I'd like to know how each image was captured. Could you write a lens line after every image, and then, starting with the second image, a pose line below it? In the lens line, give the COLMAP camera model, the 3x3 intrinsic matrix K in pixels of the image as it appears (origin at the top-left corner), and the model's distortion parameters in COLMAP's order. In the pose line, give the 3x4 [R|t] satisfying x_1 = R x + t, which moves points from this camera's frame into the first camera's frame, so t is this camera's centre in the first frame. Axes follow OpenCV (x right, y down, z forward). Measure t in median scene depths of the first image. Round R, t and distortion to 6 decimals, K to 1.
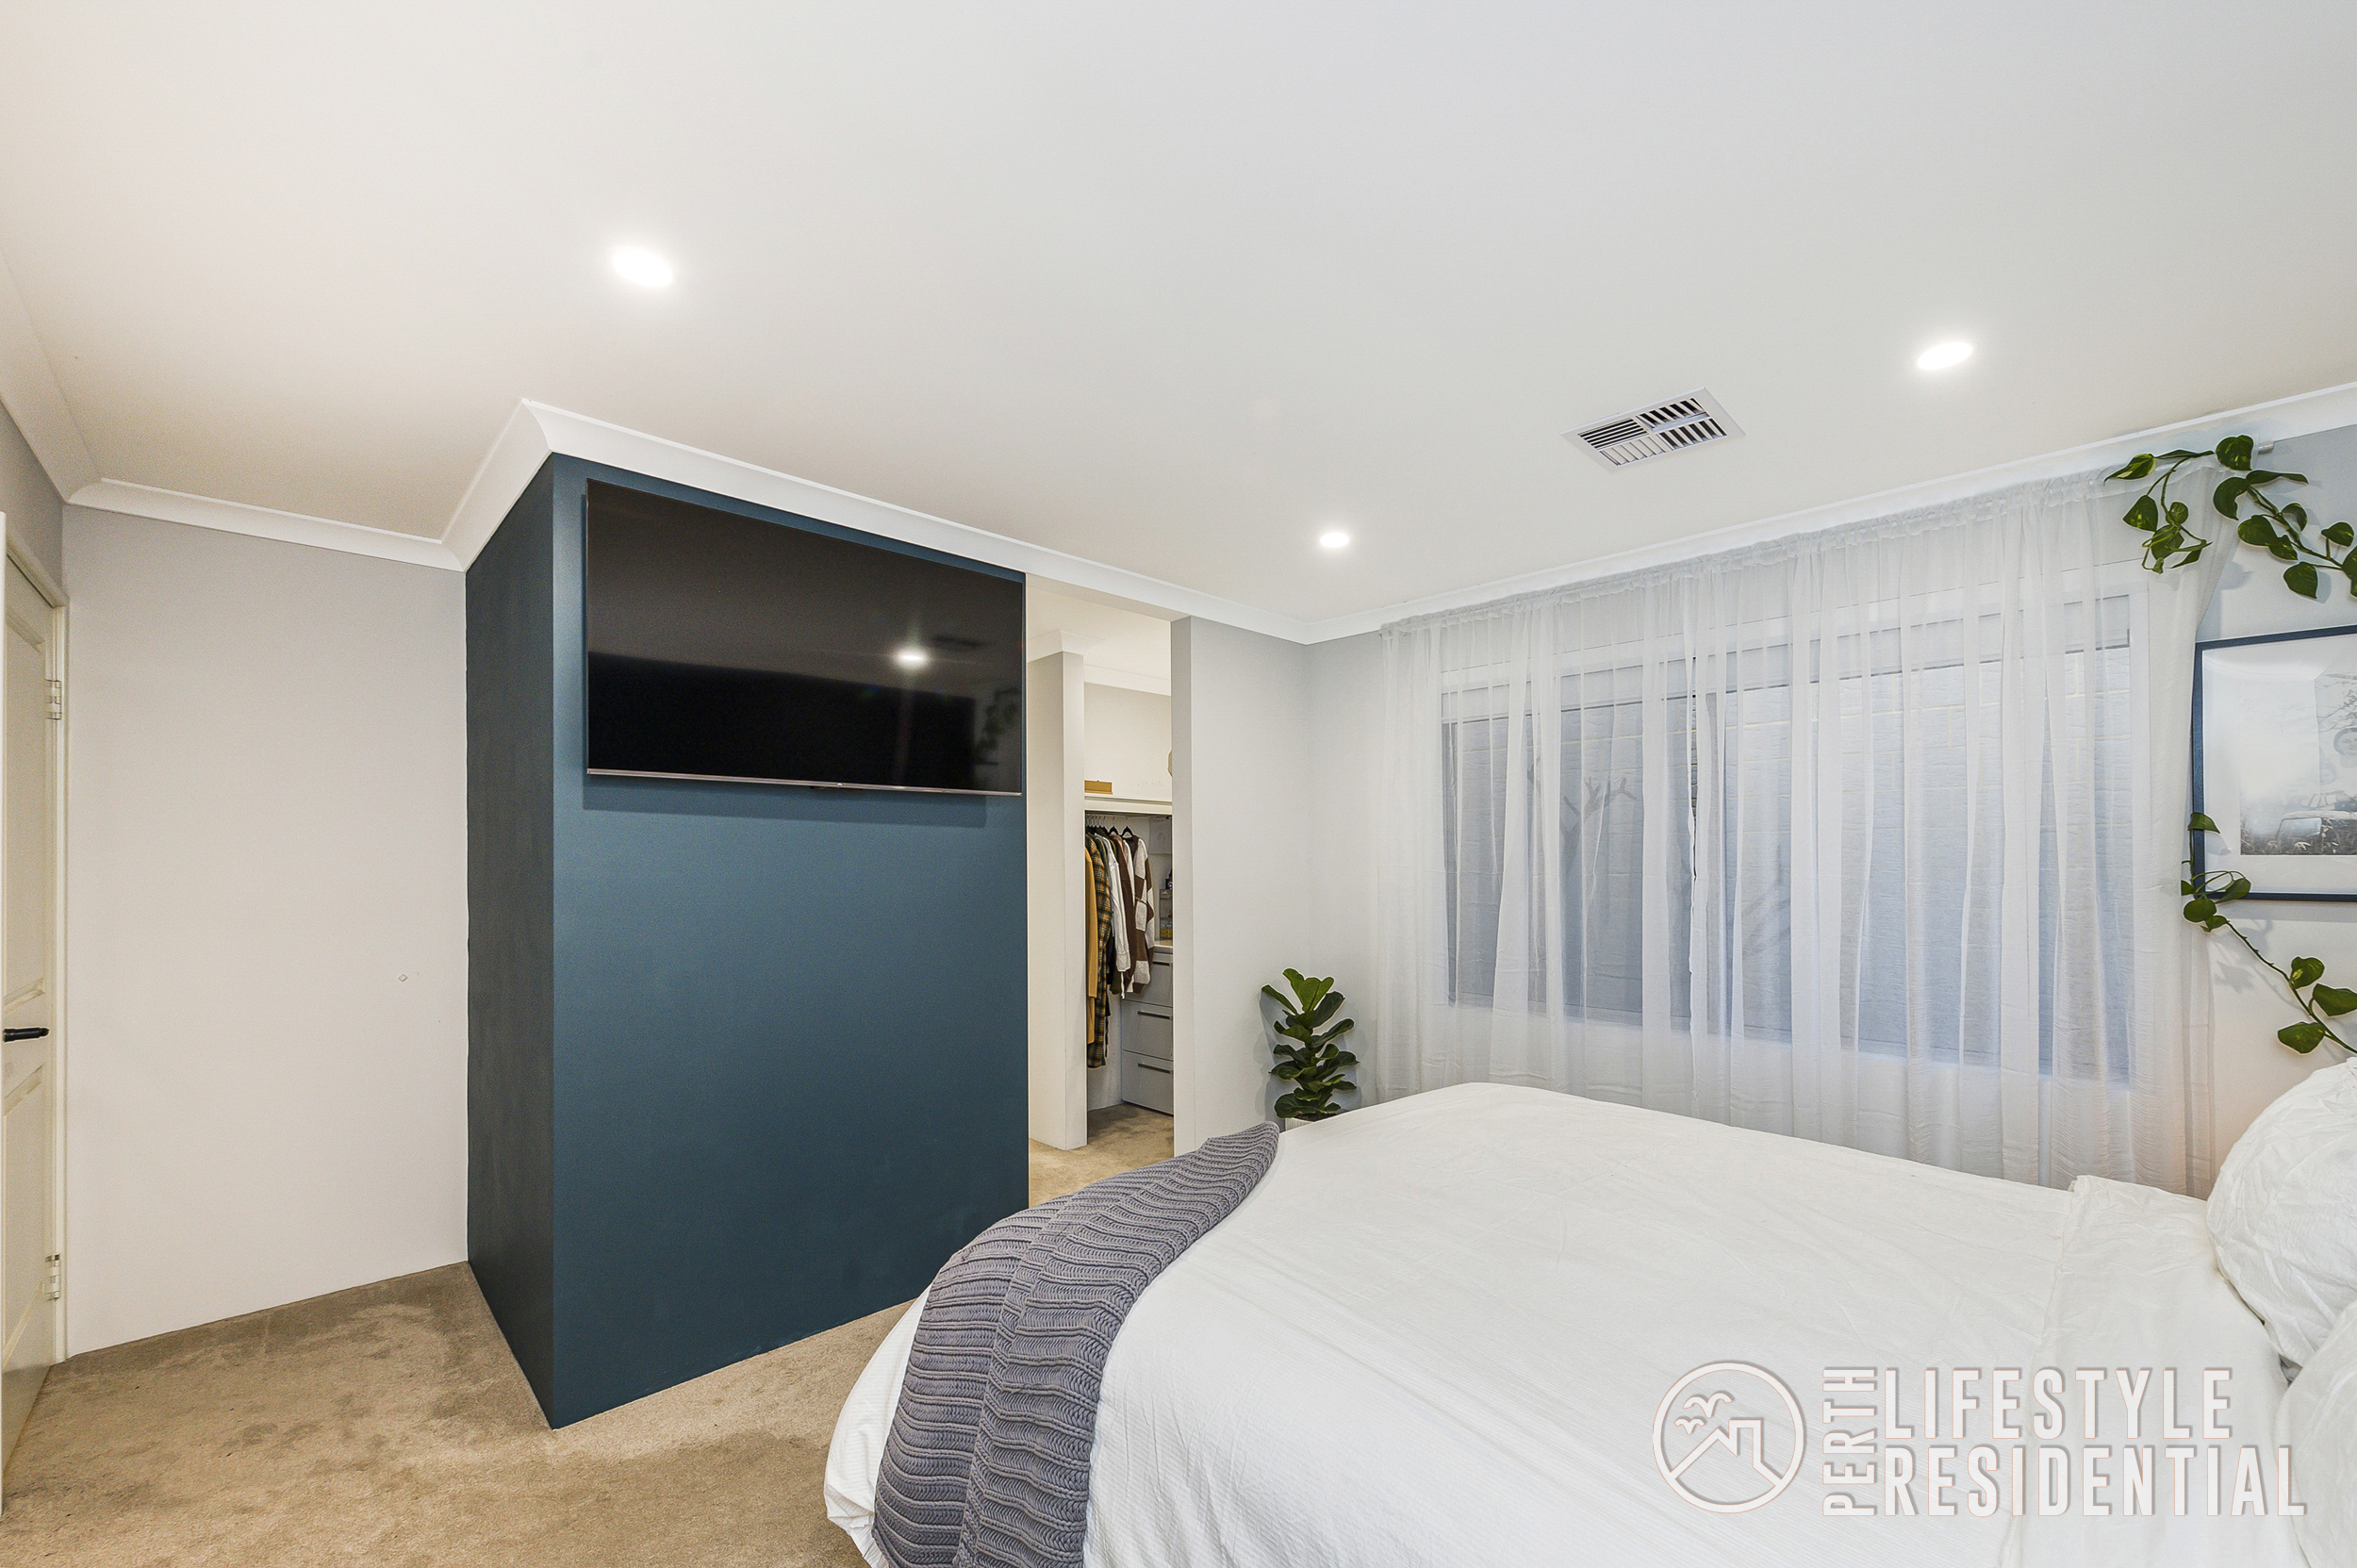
lens RADIAL K [[938.3, 0, 1185.9], [0, 938.3, 866.3], [0, 0, 1]] dist [-0.000647, -0.000113]
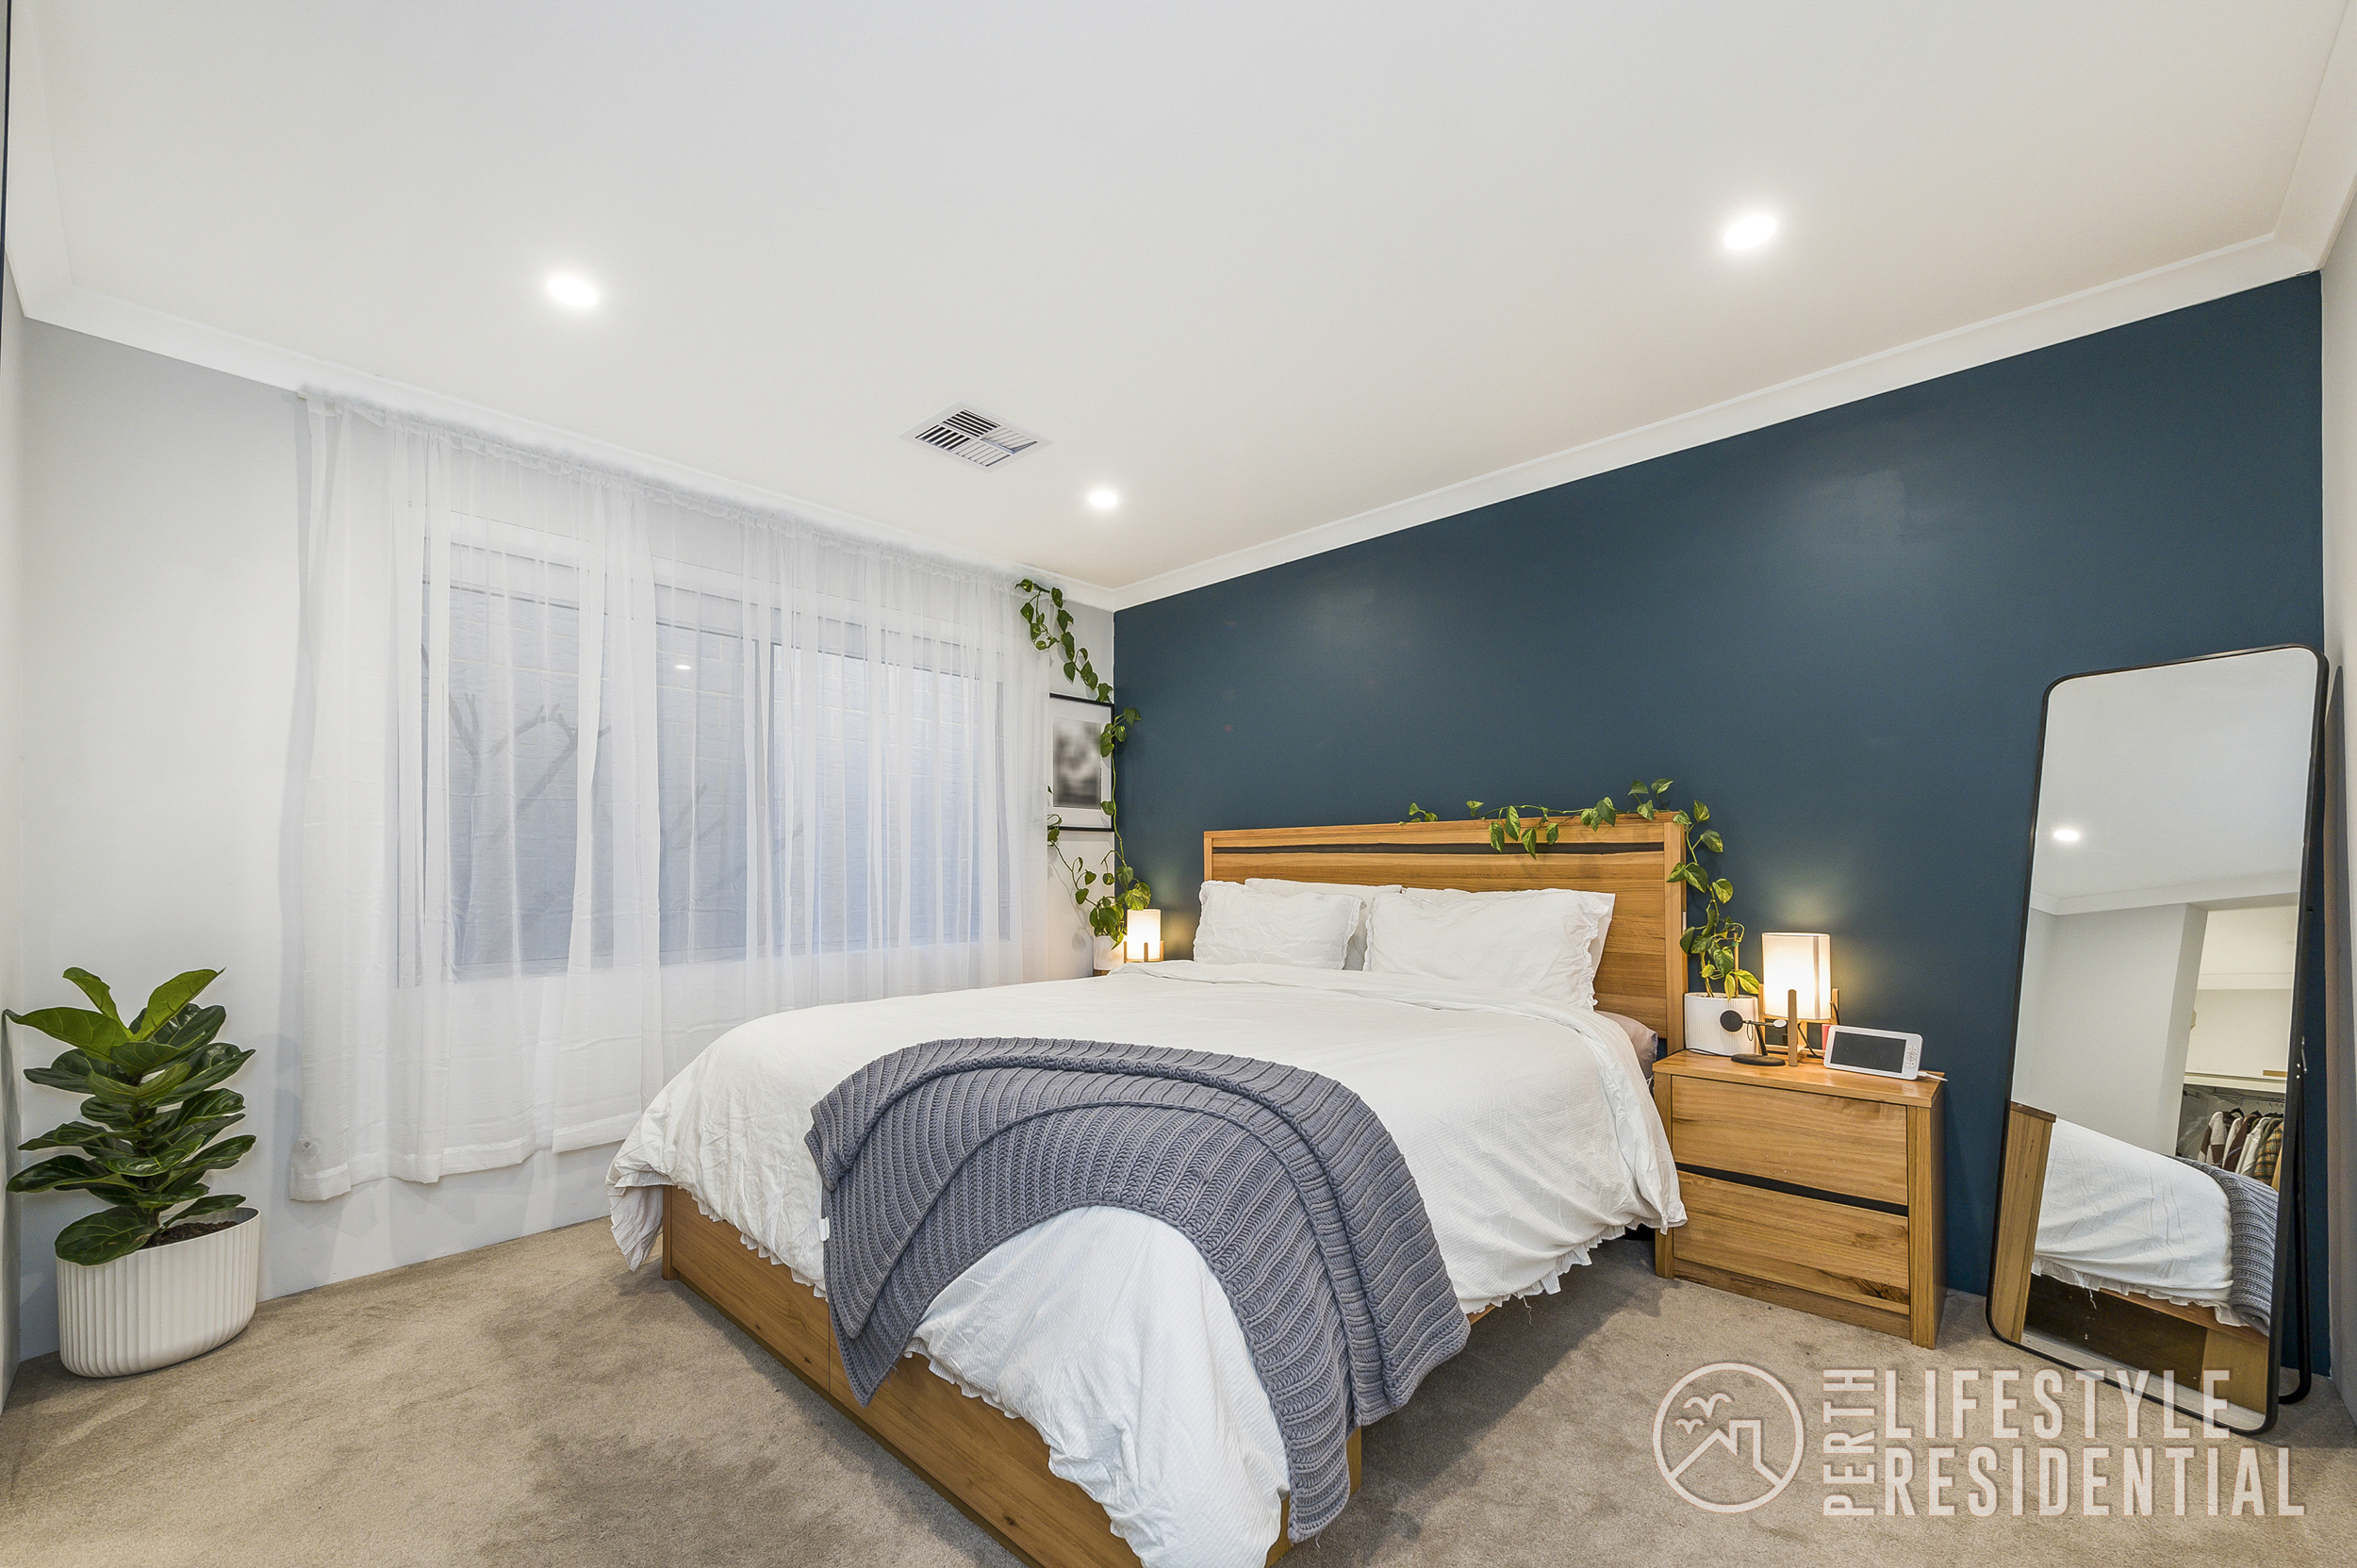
lens RADIAL K [[938.3, 0, 1185.9], [0, 938.3, 866.3], [0, 0, 1]] dist [-0.000647, -0.000113]
pose [[-0.056545, -0.016658, 0.998261, -0.555151], [-0.011509, 0.999805, 0.016032, 0.050069], [-0.998334, -0.010582, -0.056726, 0.579694]]
